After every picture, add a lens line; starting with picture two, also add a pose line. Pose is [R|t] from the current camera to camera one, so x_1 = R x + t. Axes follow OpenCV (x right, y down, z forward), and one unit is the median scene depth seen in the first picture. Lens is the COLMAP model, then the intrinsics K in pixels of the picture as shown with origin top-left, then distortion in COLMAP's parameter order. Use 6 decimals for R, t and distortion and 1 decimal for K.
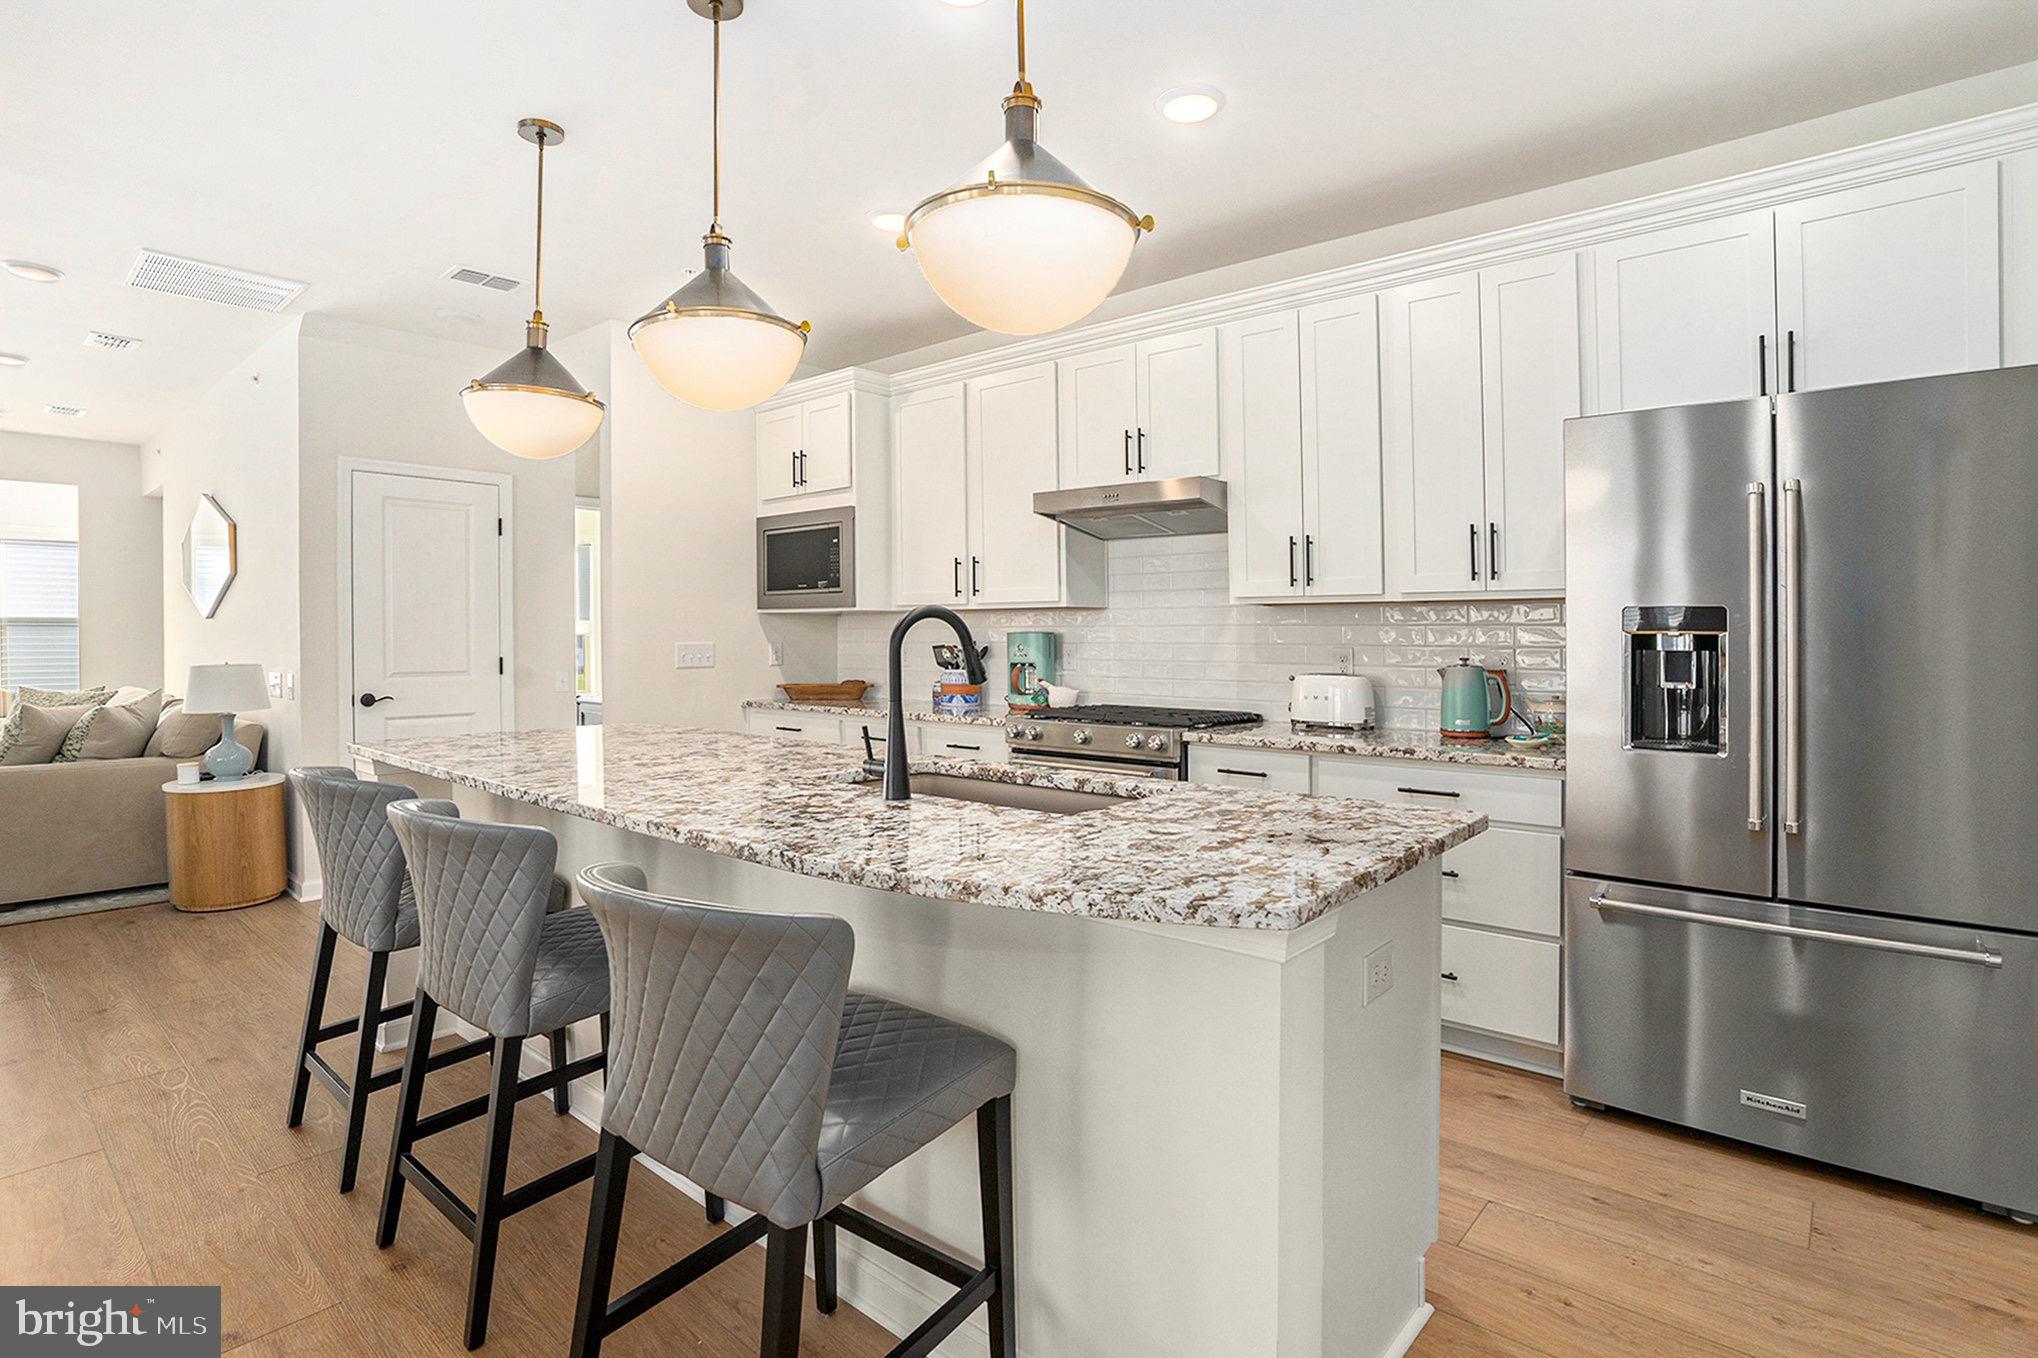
lens RADIAL K [[1045.8, 0, 976.7], [0, 1045.8, 626.6], [0, 0, 1]] dist [-0.042134, 0.000940]
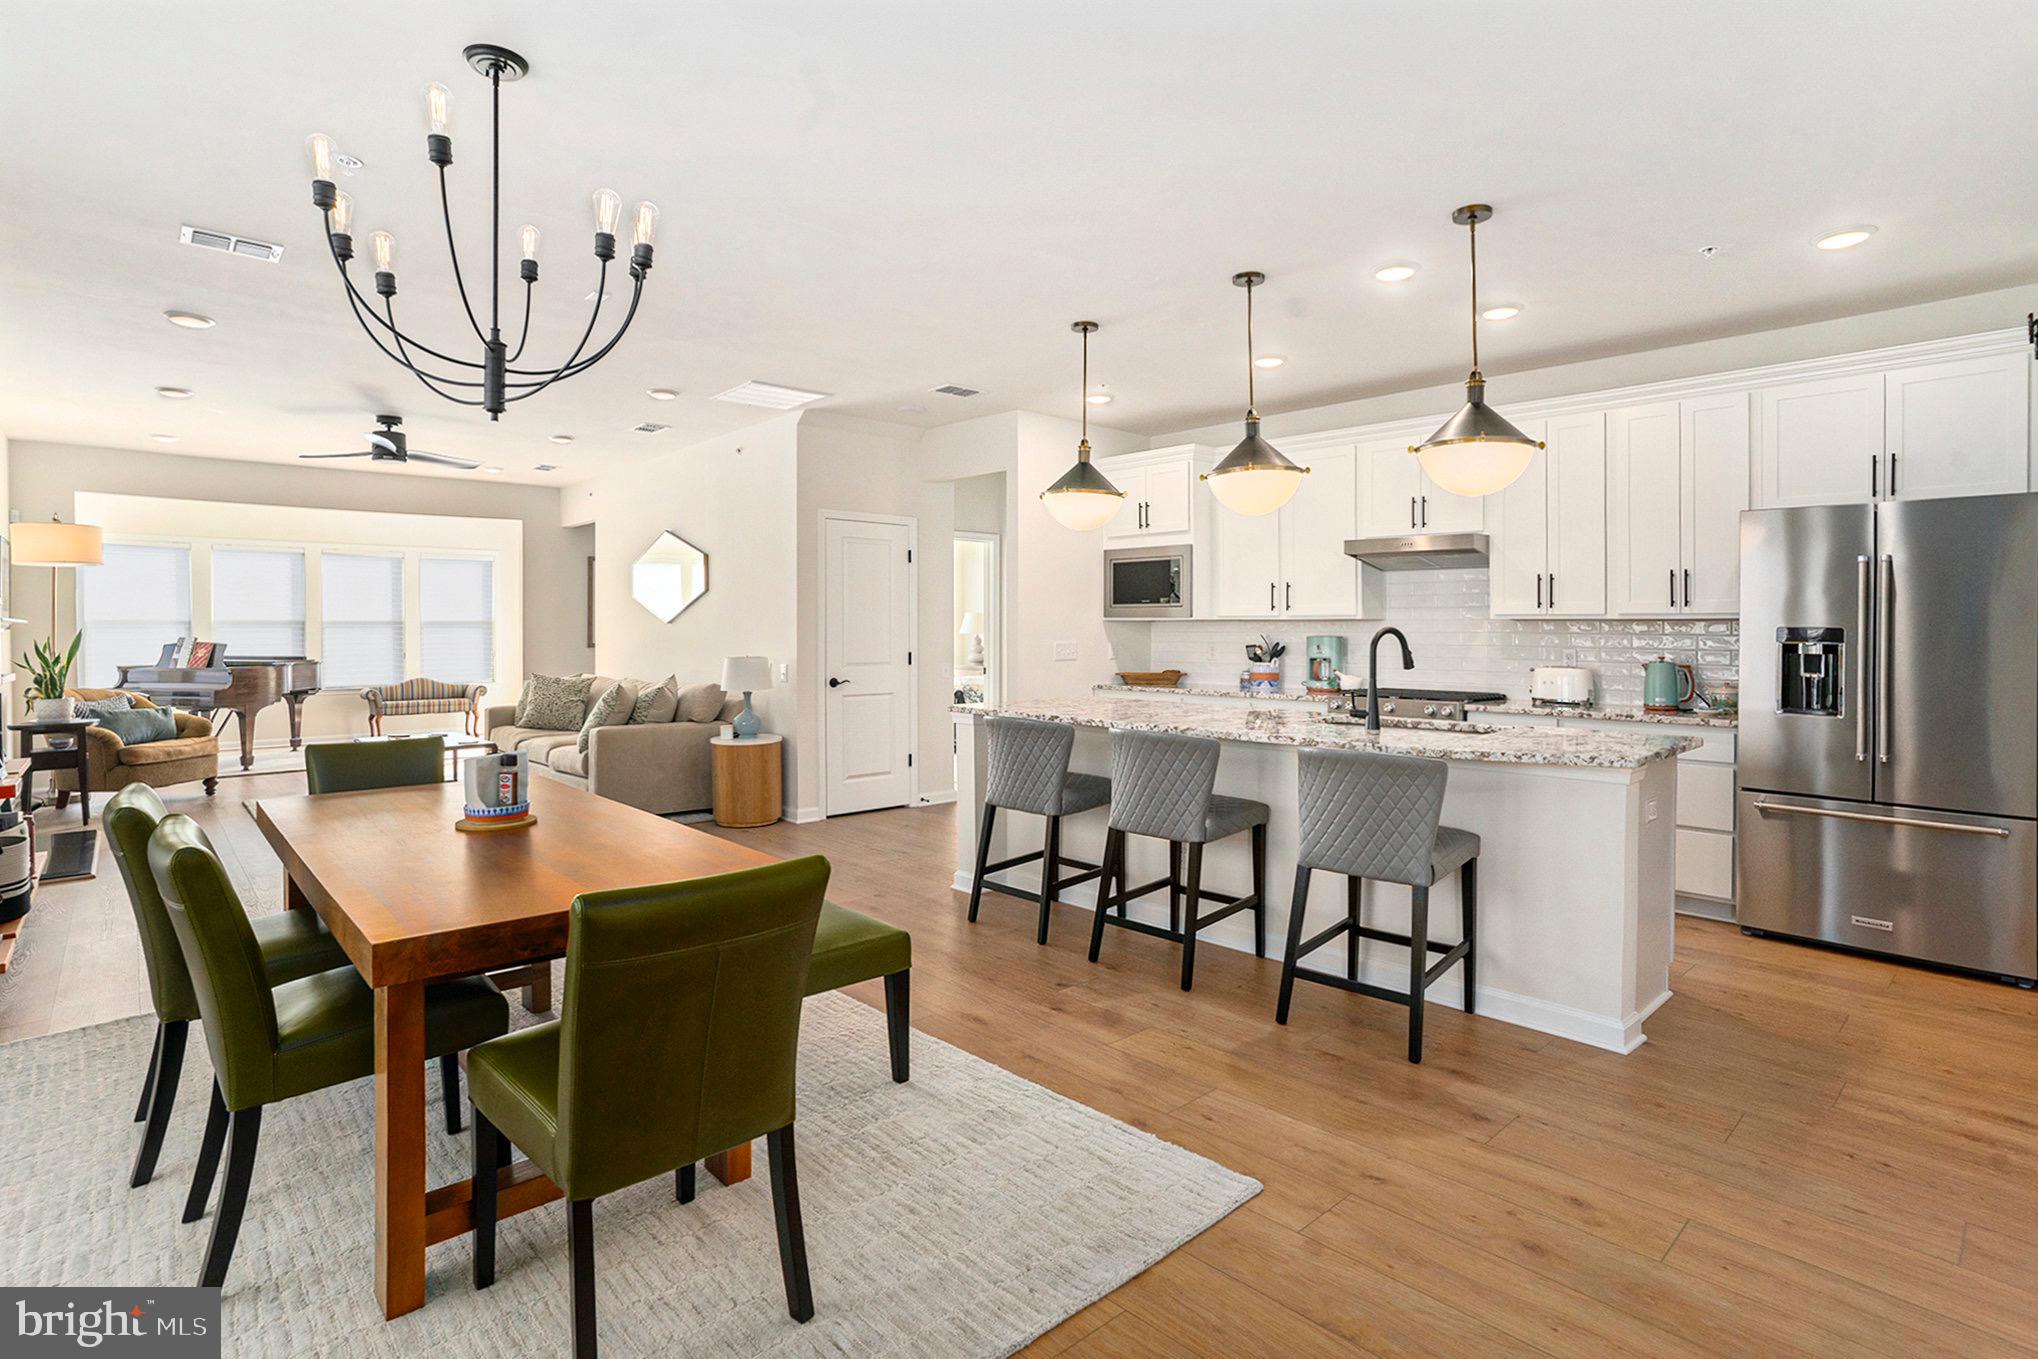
lens RADIAL K [[1018.9, 0, 1028.3], [0, 1018.9, 643.6], [0, 0, 1]] dist [-0.006559, 0.000410]
pose [[0.997690, 0.005420, -0.067710, -0.338249], [-0.003948, 0.999754, 0.021846, -0.017319], [0.067812, -0.021528, 0.997466, -0.519611]]
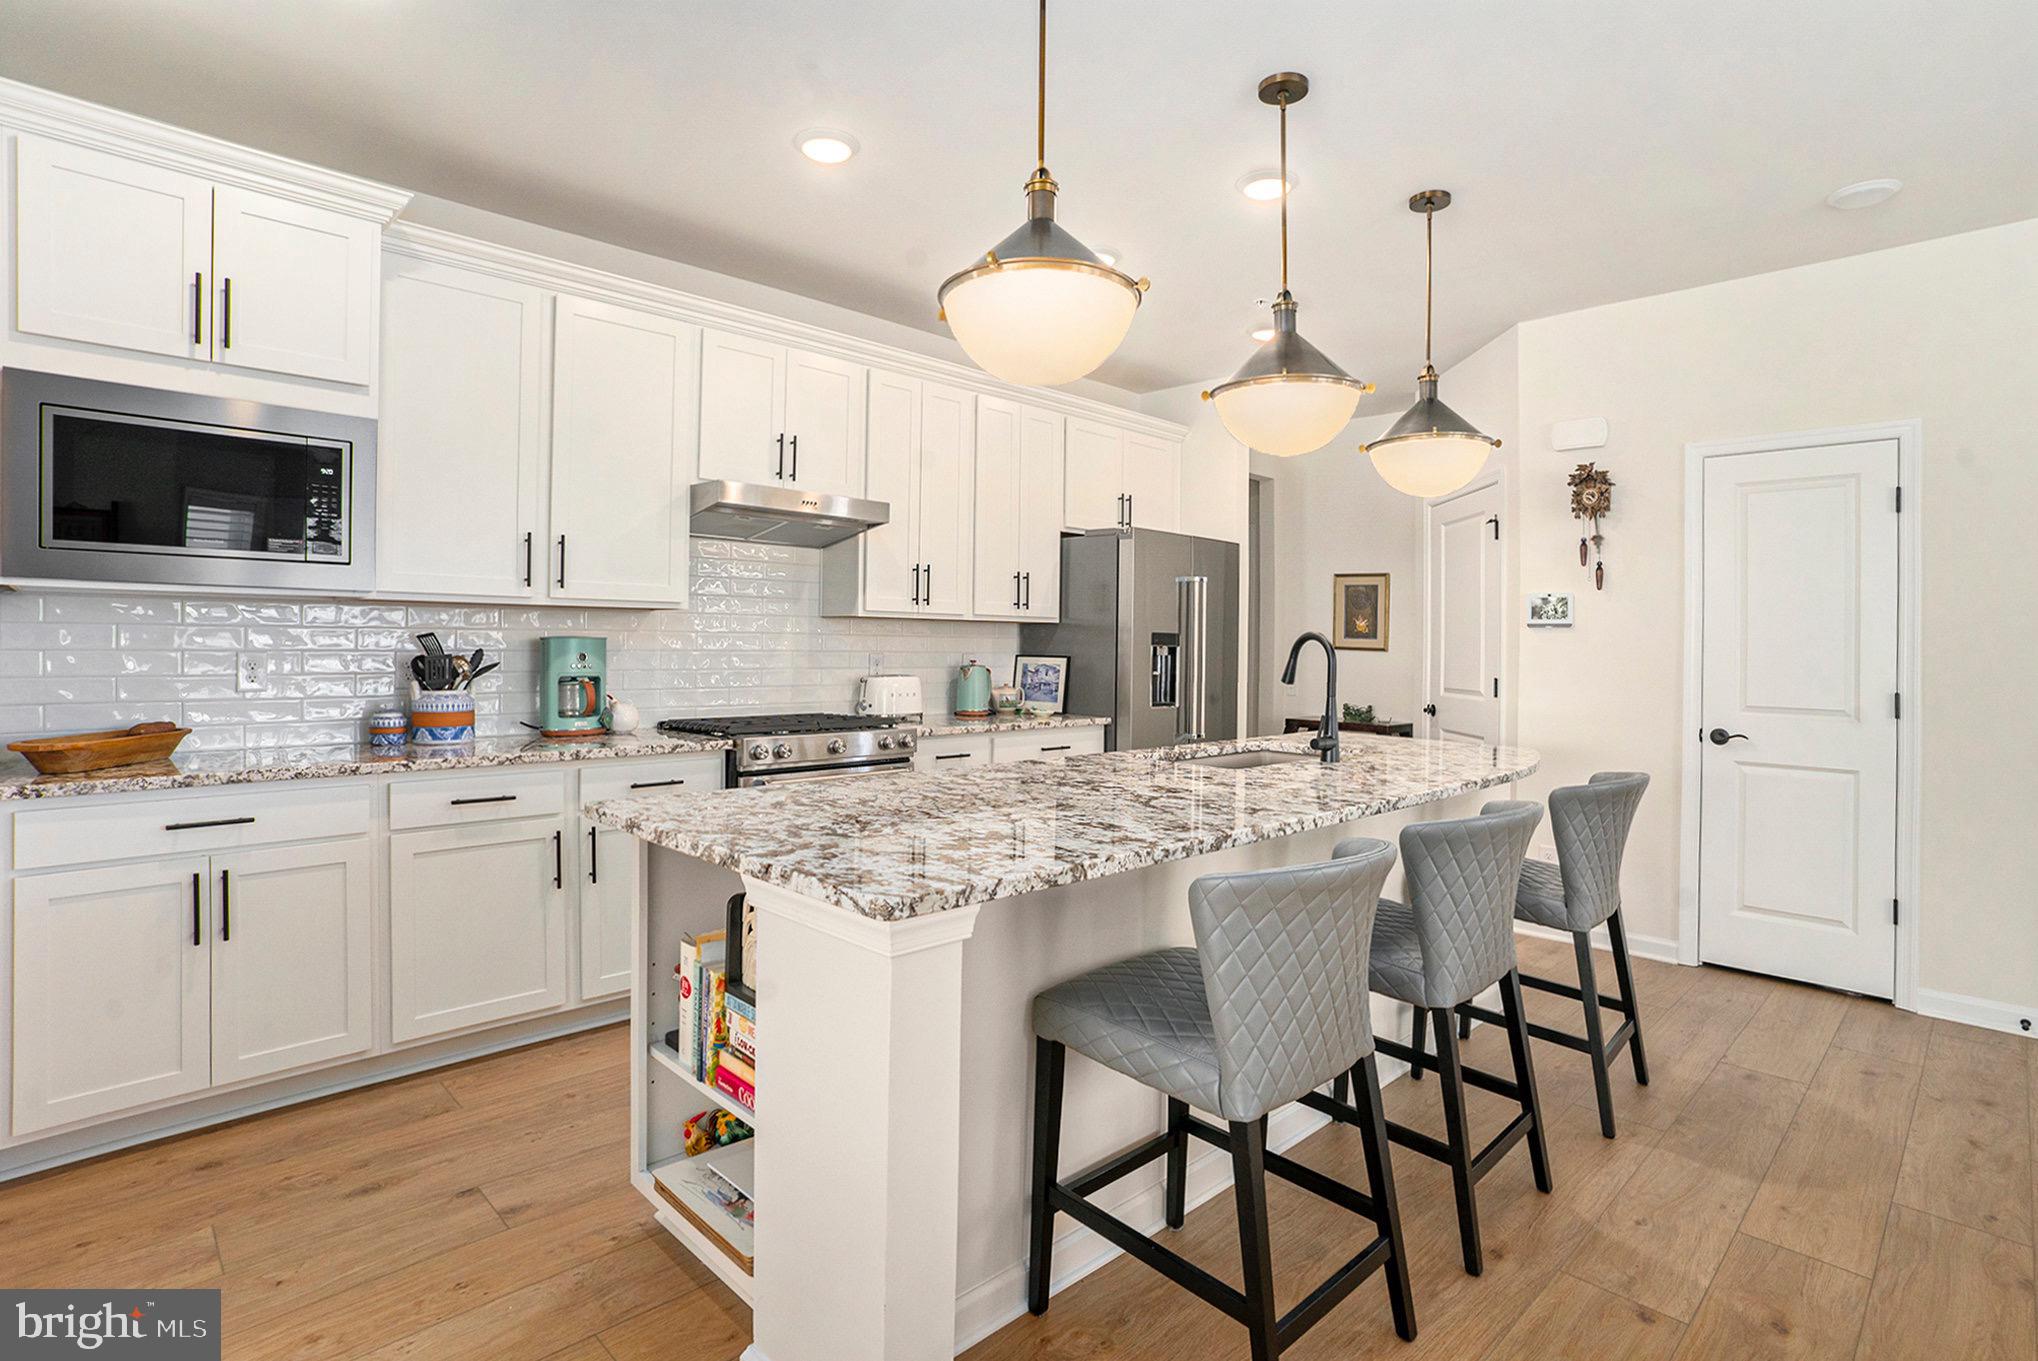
lens RADIAL K [[1018.9, 0, 1028.3], [0, 1018.9, 644.6], [0, 0, 1]] dist [-0.006559, 0.000410]
pose [[0.049251, -0.003883, 0.998779, -0.930219], [-0.023607, 0.999709, 0.005051, -0.000670], [-0.998507, -0.023827, 0.049145, 0.831235]]
